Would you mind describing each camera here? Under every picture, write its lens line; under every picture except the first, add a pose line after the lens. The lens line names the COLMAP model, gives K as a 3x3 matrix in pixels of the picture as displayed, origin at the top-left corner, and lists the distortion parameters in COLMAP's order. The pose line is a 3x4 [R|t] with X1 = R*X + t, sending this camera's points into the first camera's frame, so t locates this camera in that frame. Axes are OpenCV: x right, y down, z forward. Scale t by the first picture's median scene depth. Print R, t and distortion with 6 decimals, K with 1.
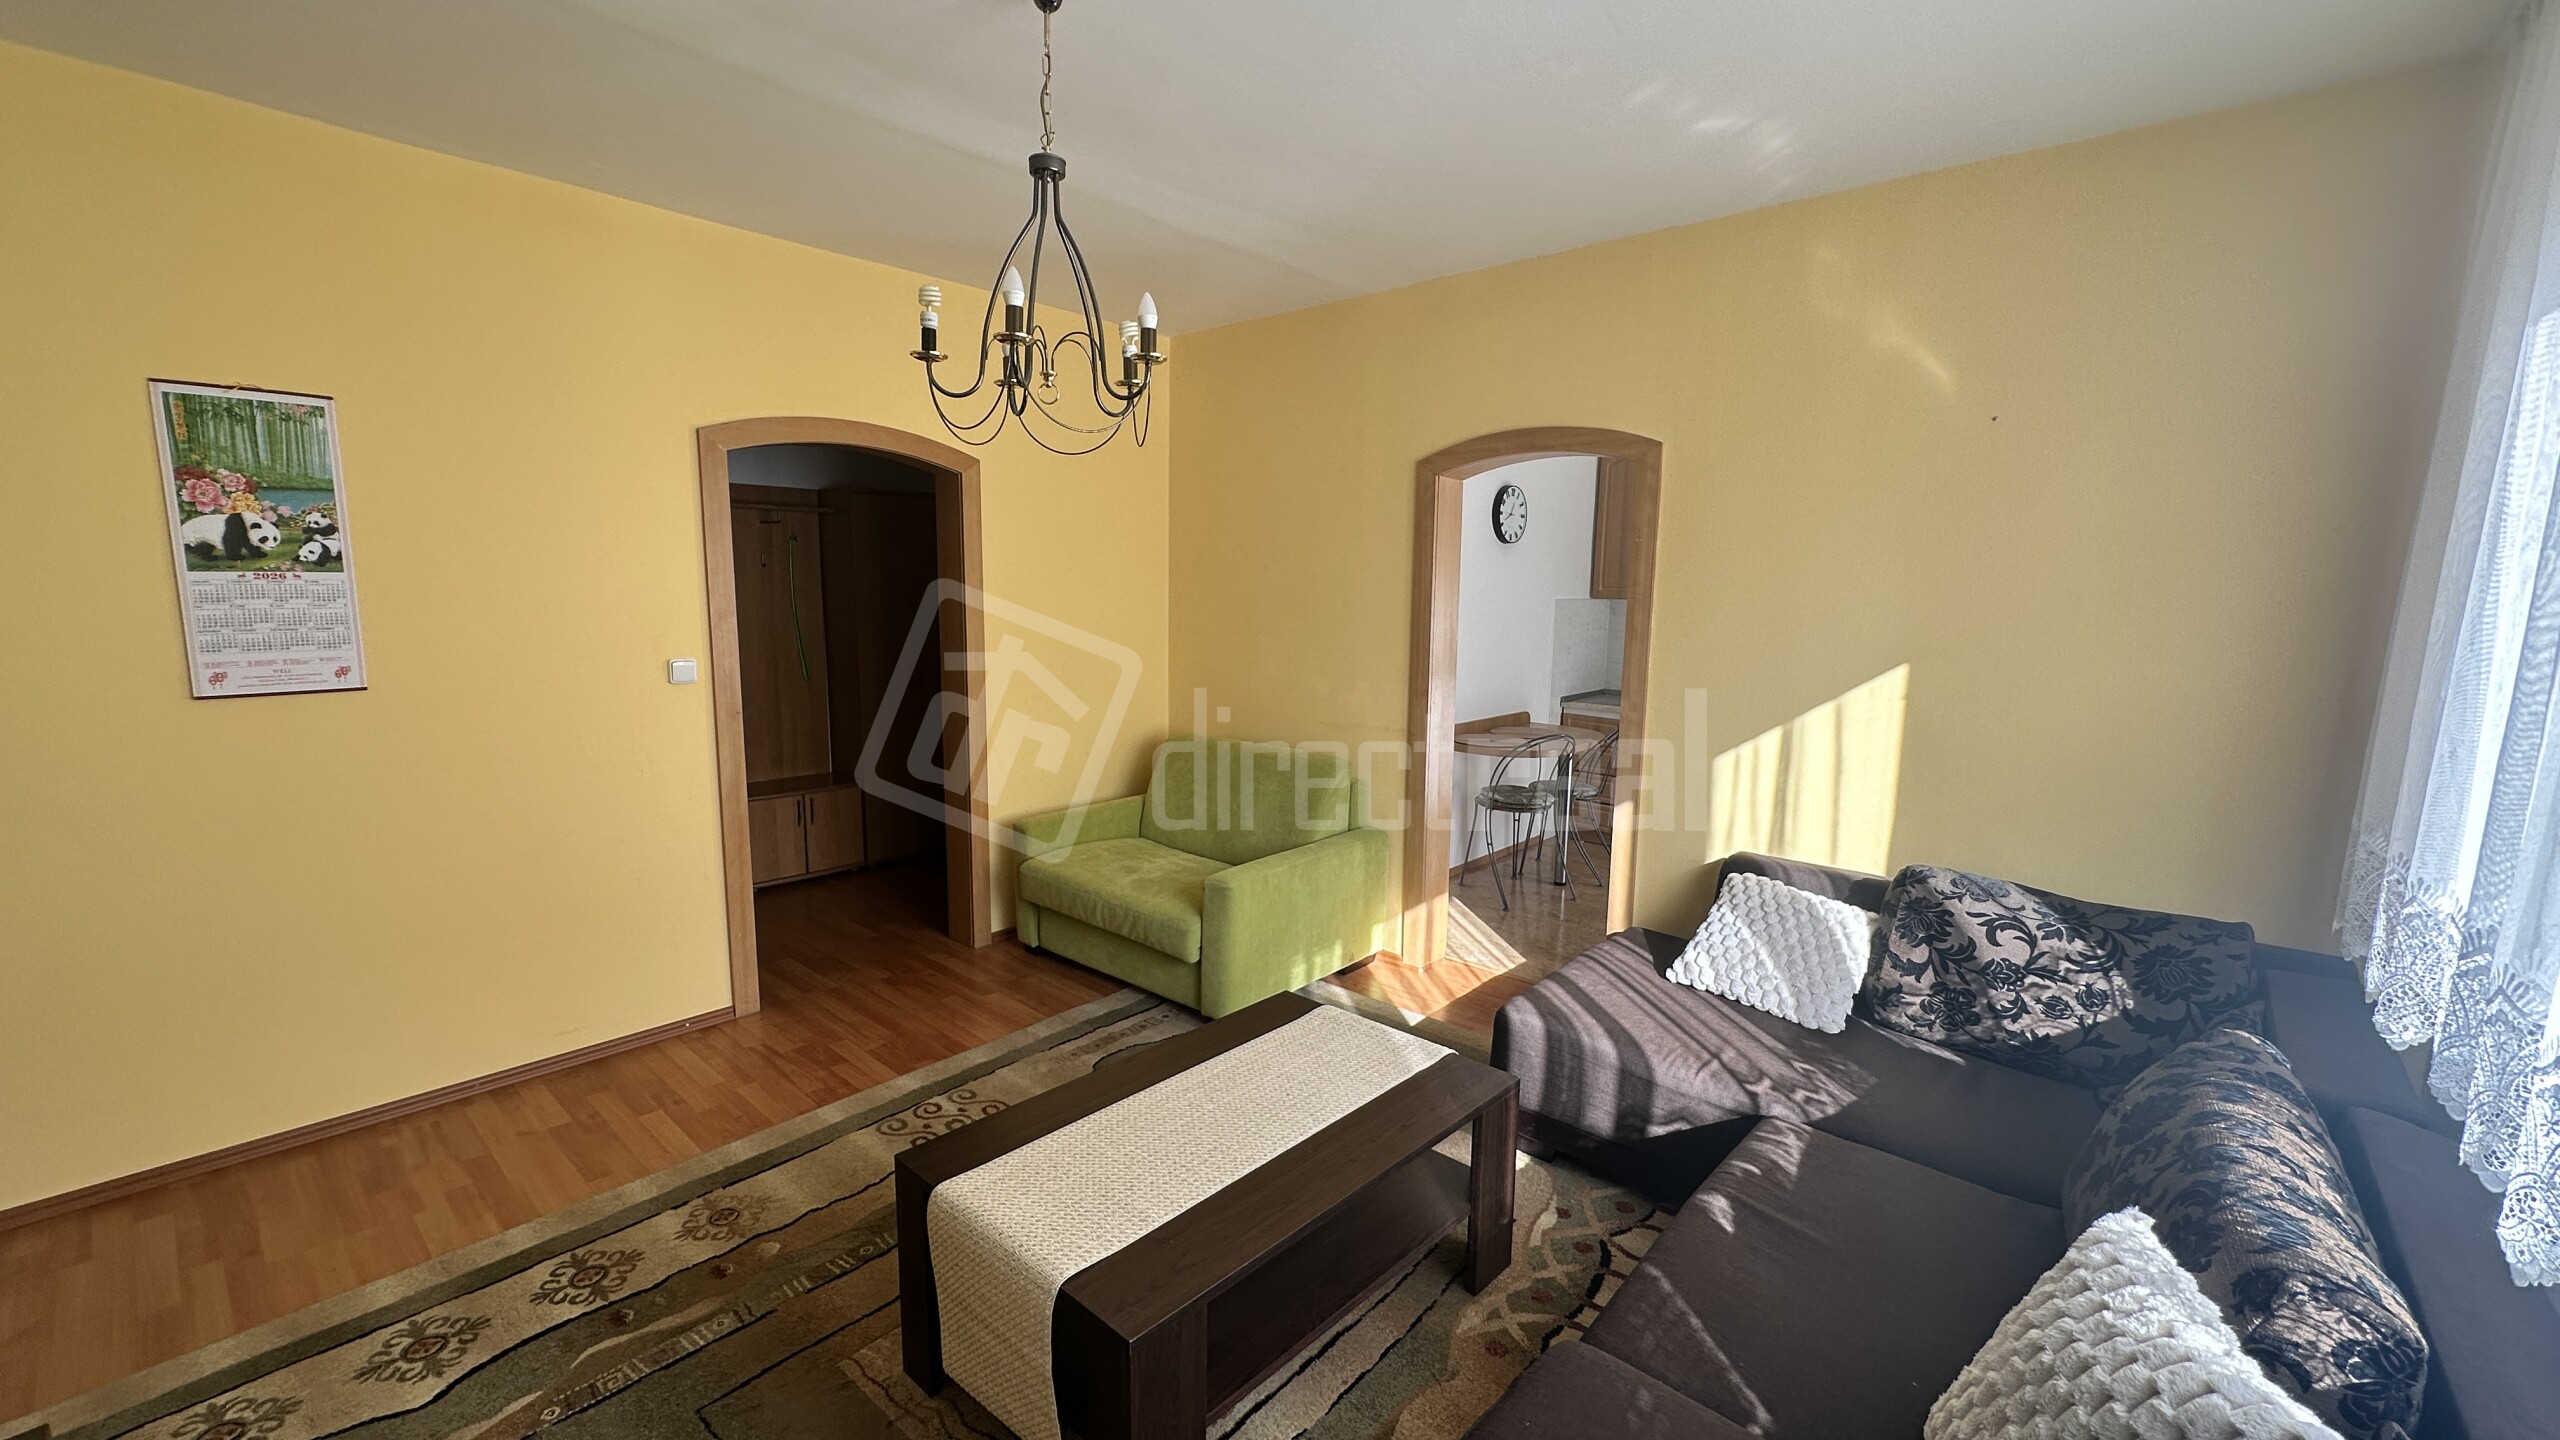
lens RADIAL K [[1018.4, 0, 1276.1], [0, 1018.4, 718.8], [0, 0, 1]] dist [-0.000773, -0.000110]
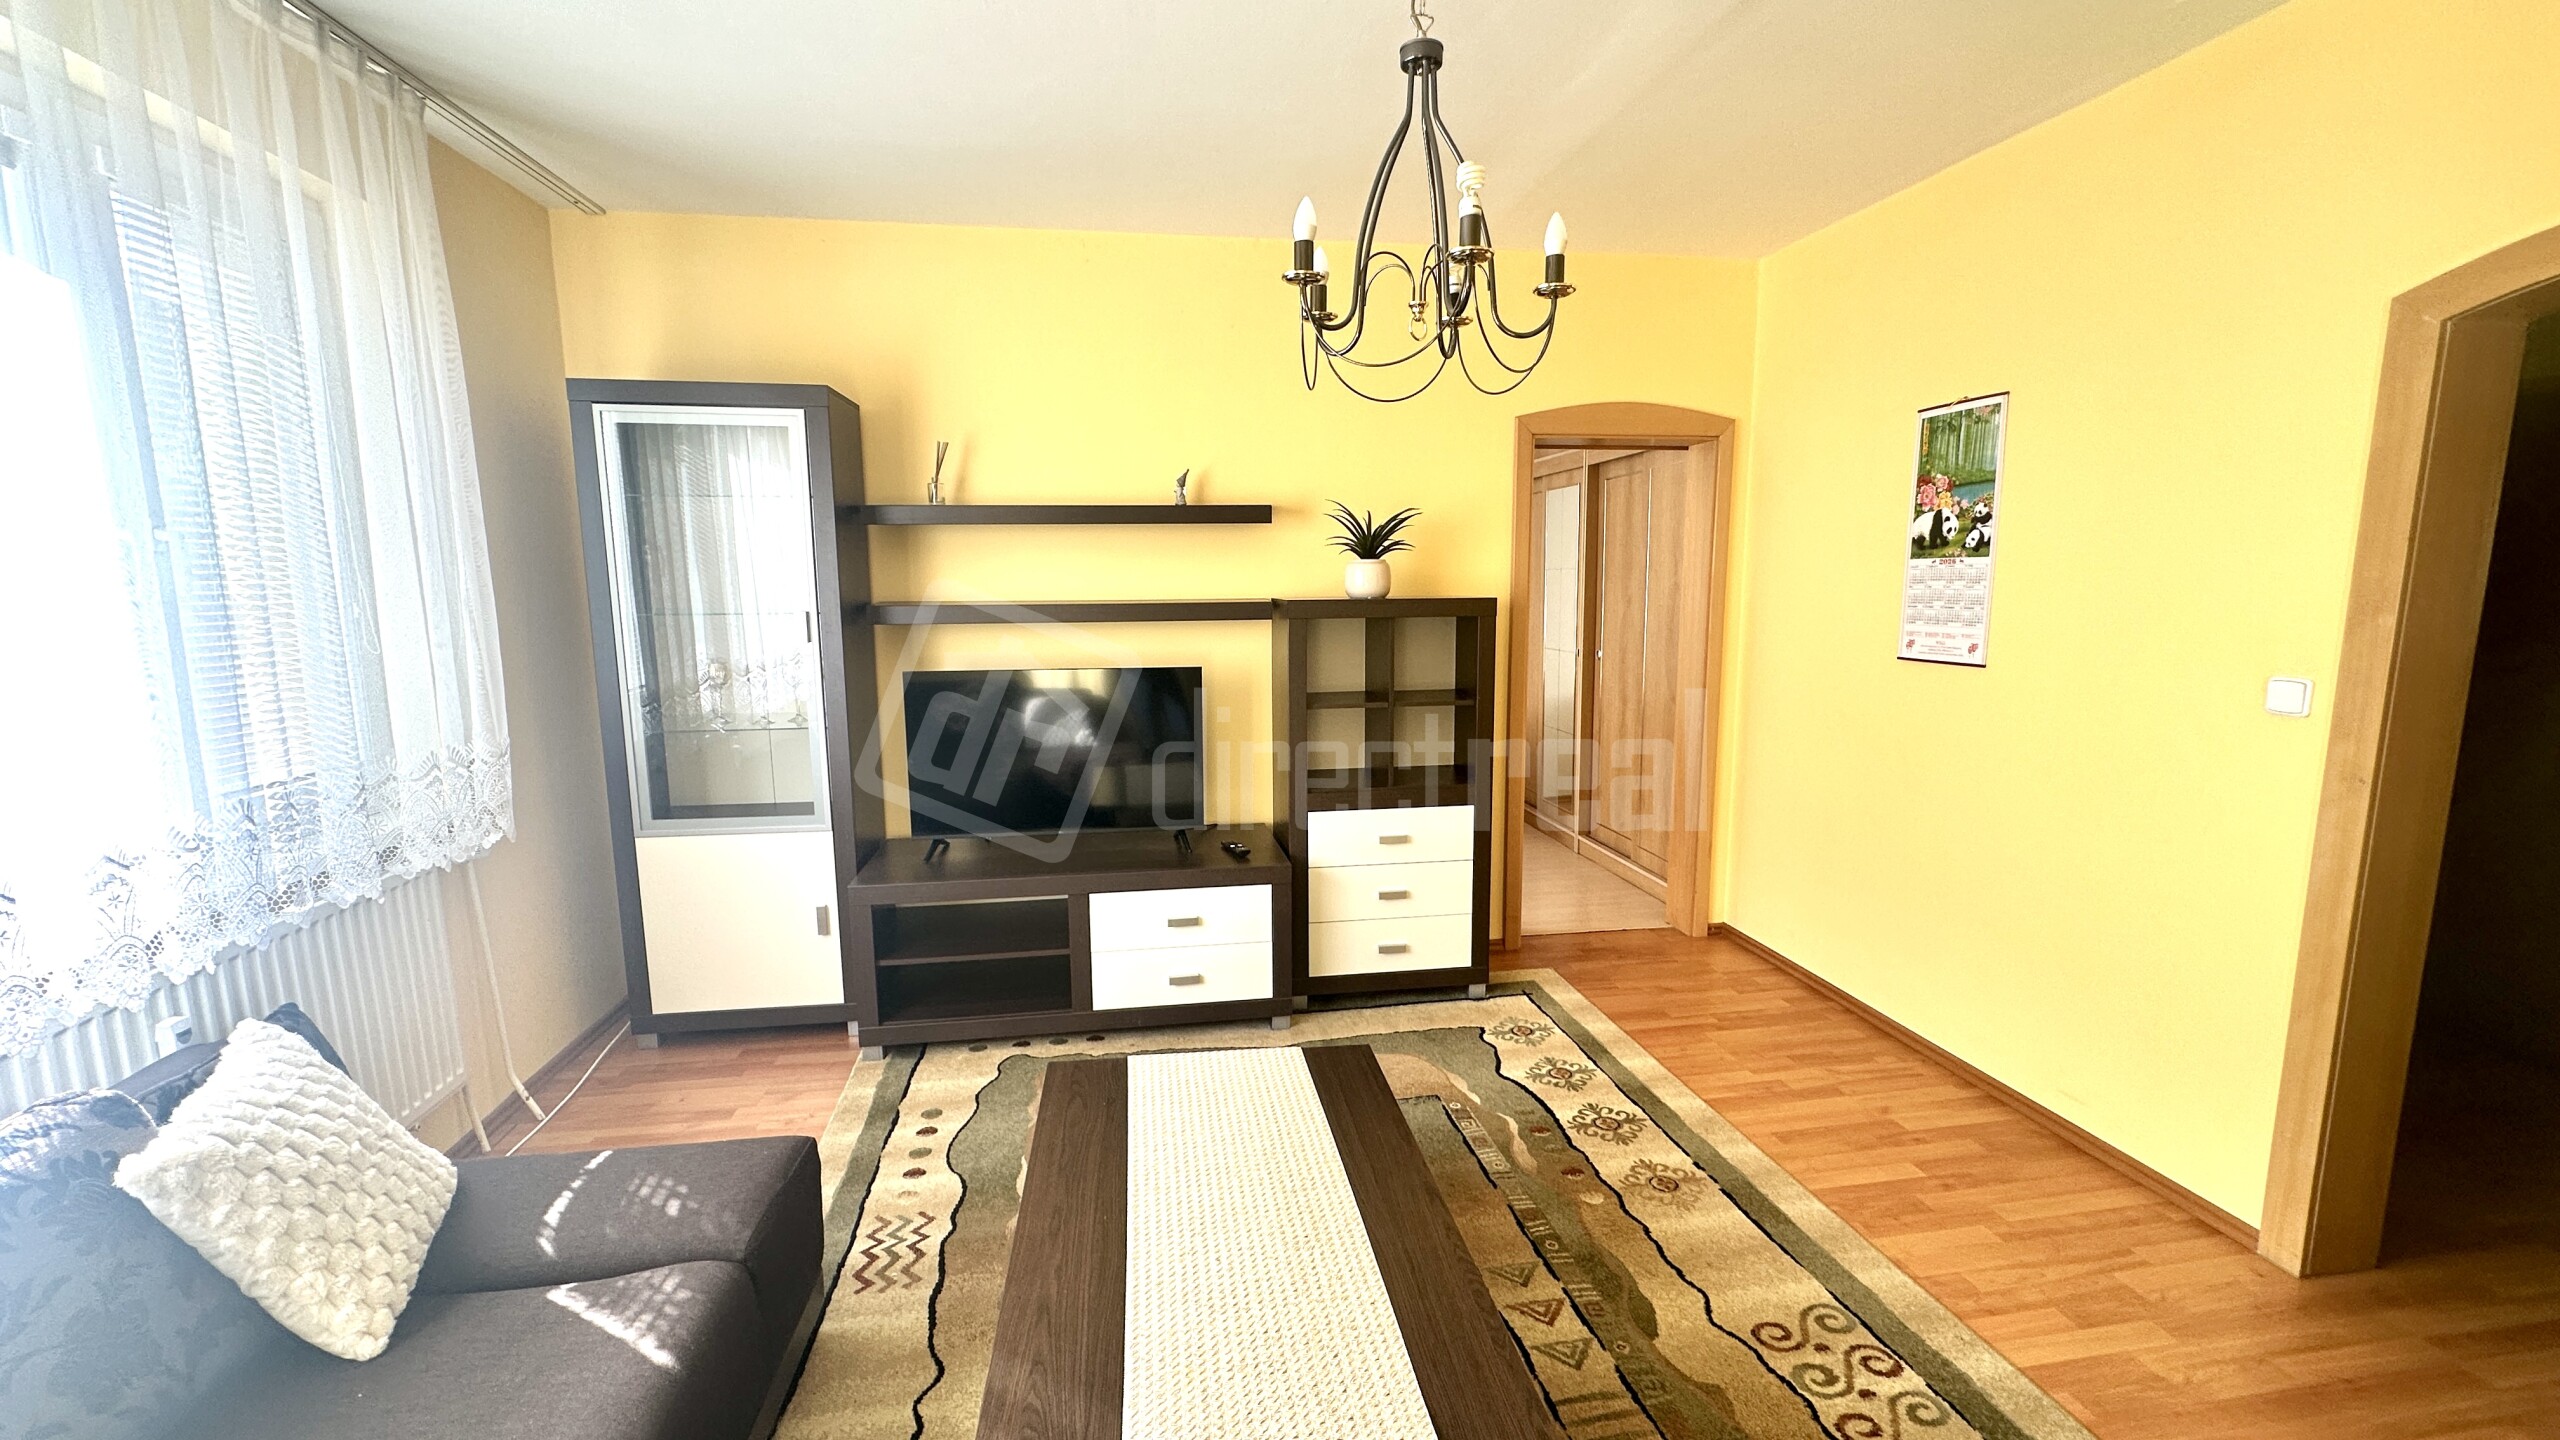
lens RADIAL K [[1018.4, 0, 1276.1], [0, 1018.4, 718.8], [0, 0, 1]] dist [-0.000773, -0.000110]
pose [[-0.642561, 0.097967, -0.759946, 0.411054], [-0.103774, 0.971528, 0.212987, -0.131814], [0.759175, 0.215720, -0.614100, 1.155765]]
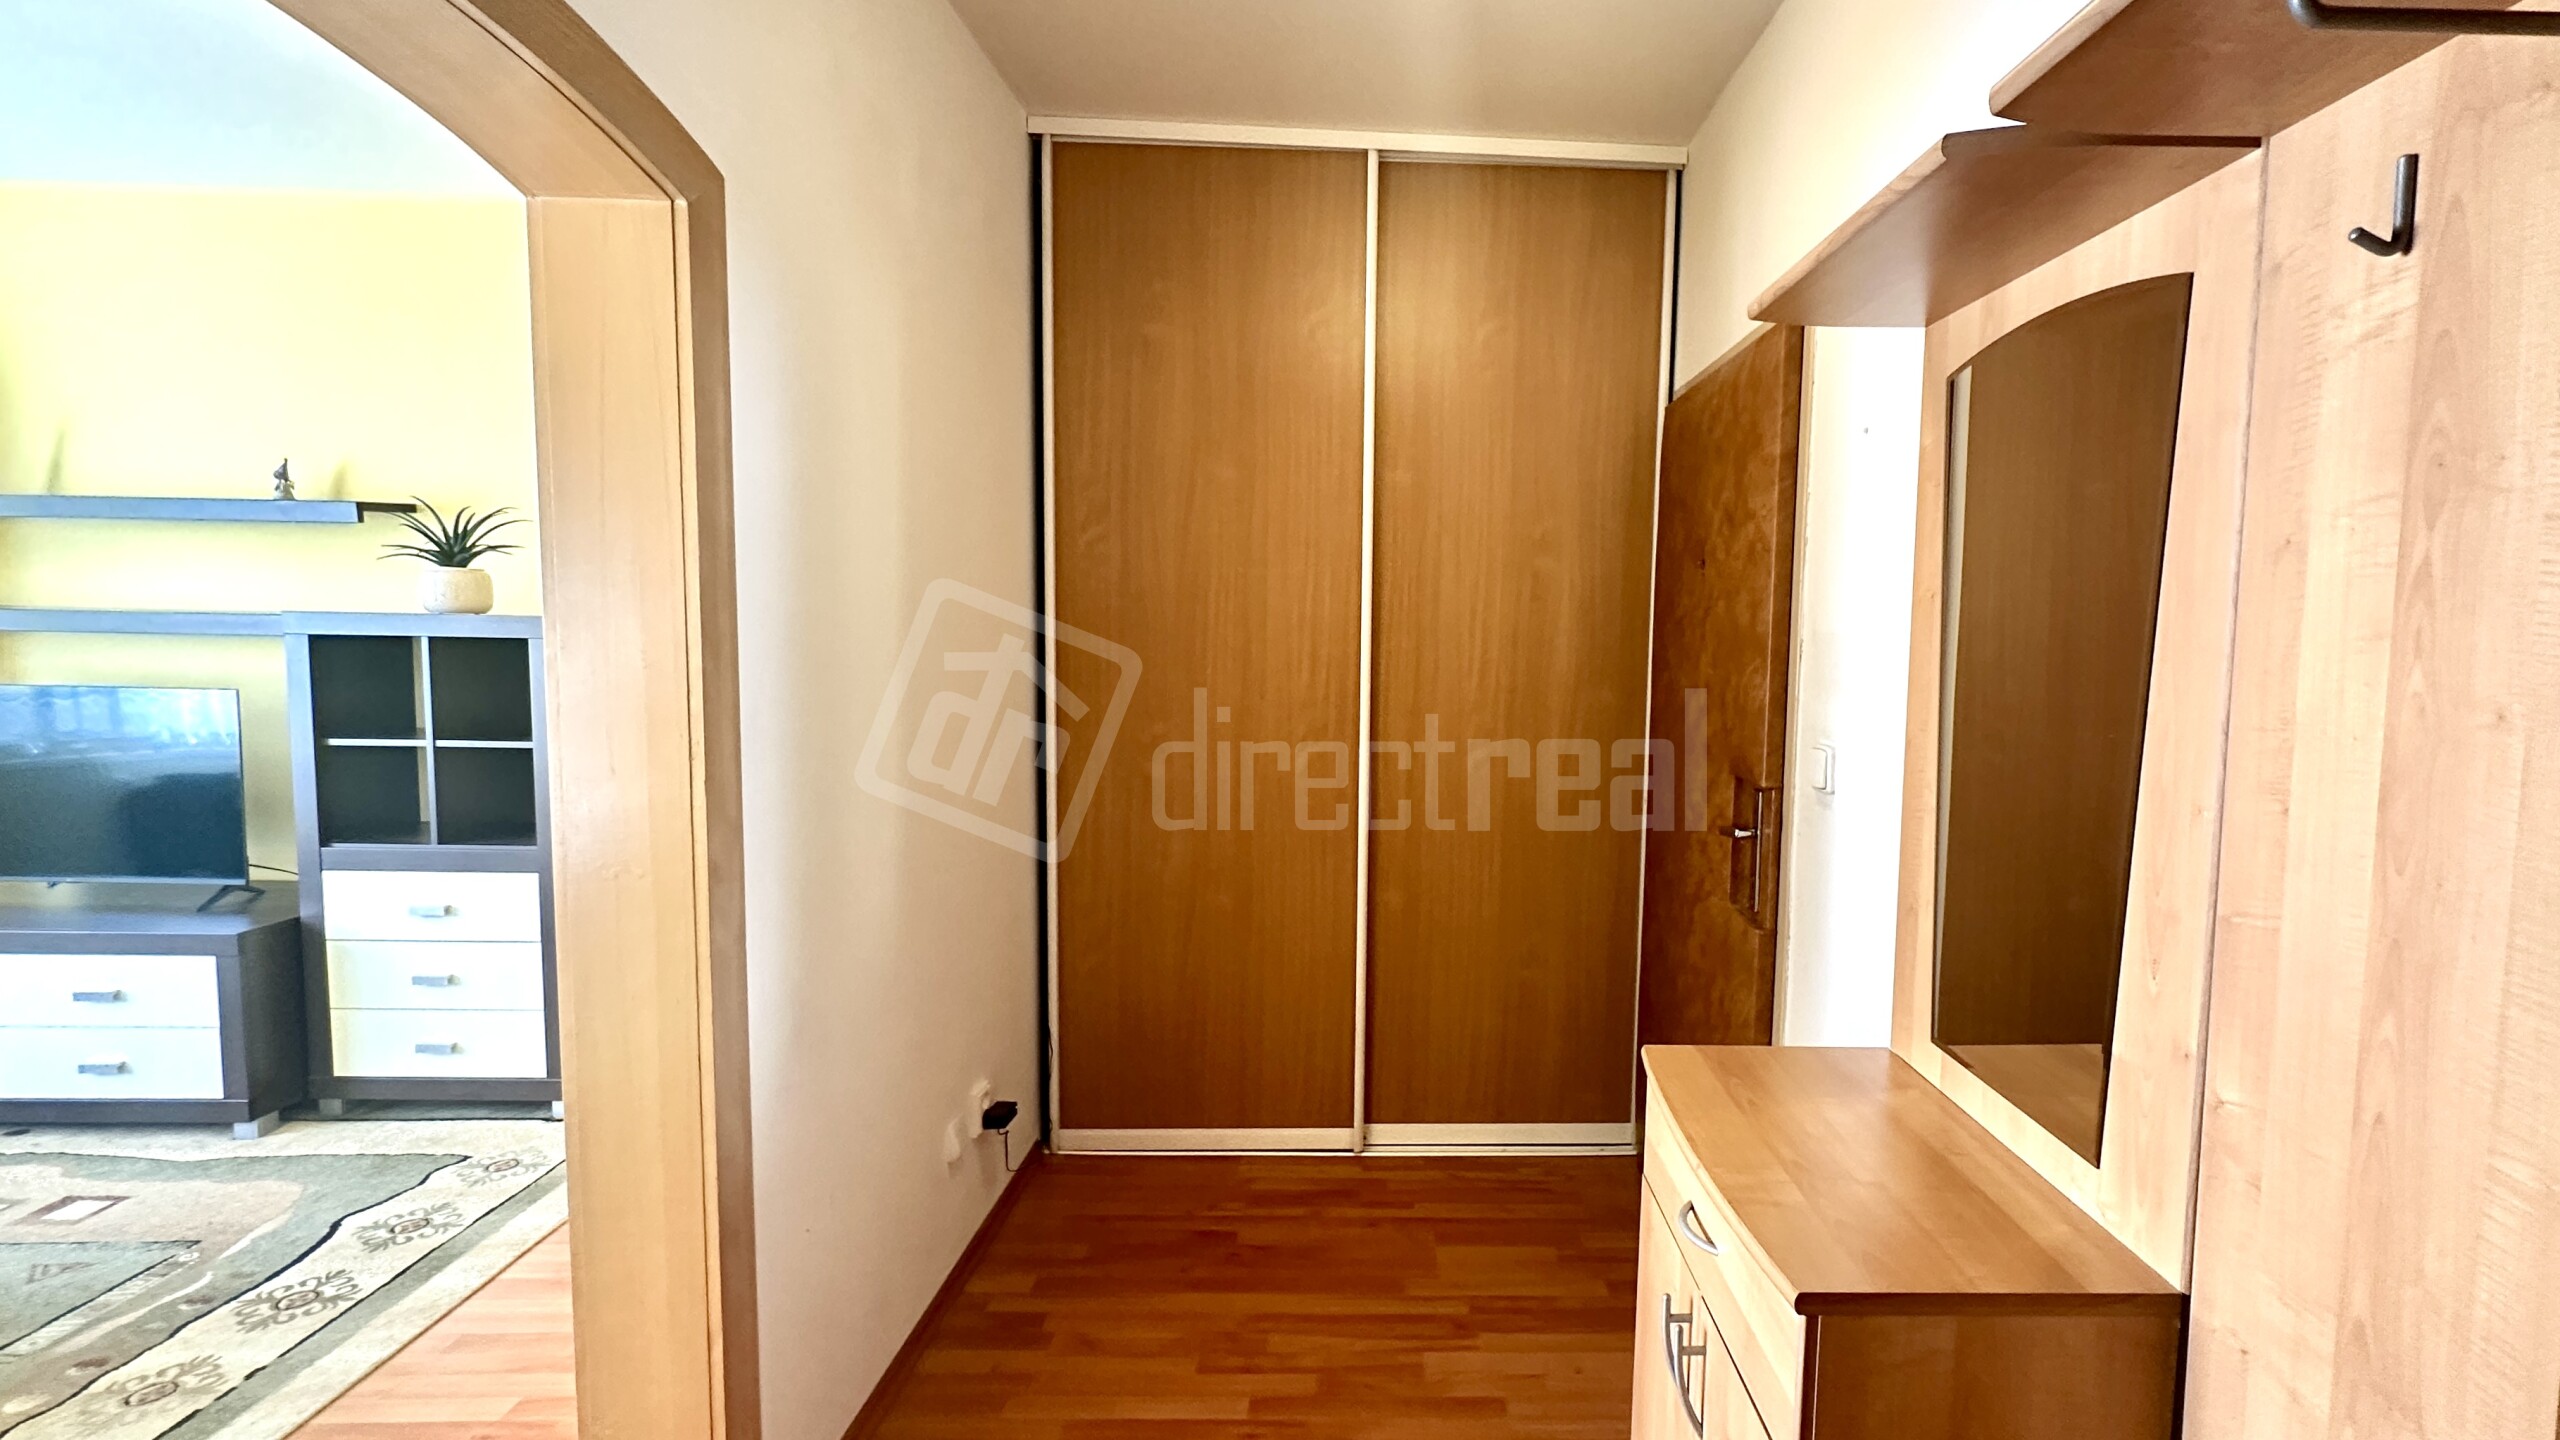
lens RADIAL K [[1136.2, 0, 1416.4], [0, 1136.2, 715.9], [0, 0, 1]] dist [0.000835, 0.000063]
pose [[-0.732511, 0.029789, -0.680103, -0.627860], [-0.117323, 0.978570, 0.169225, -0.234556], [0.670569, 0.203750, -0.713318, 1.991134]]
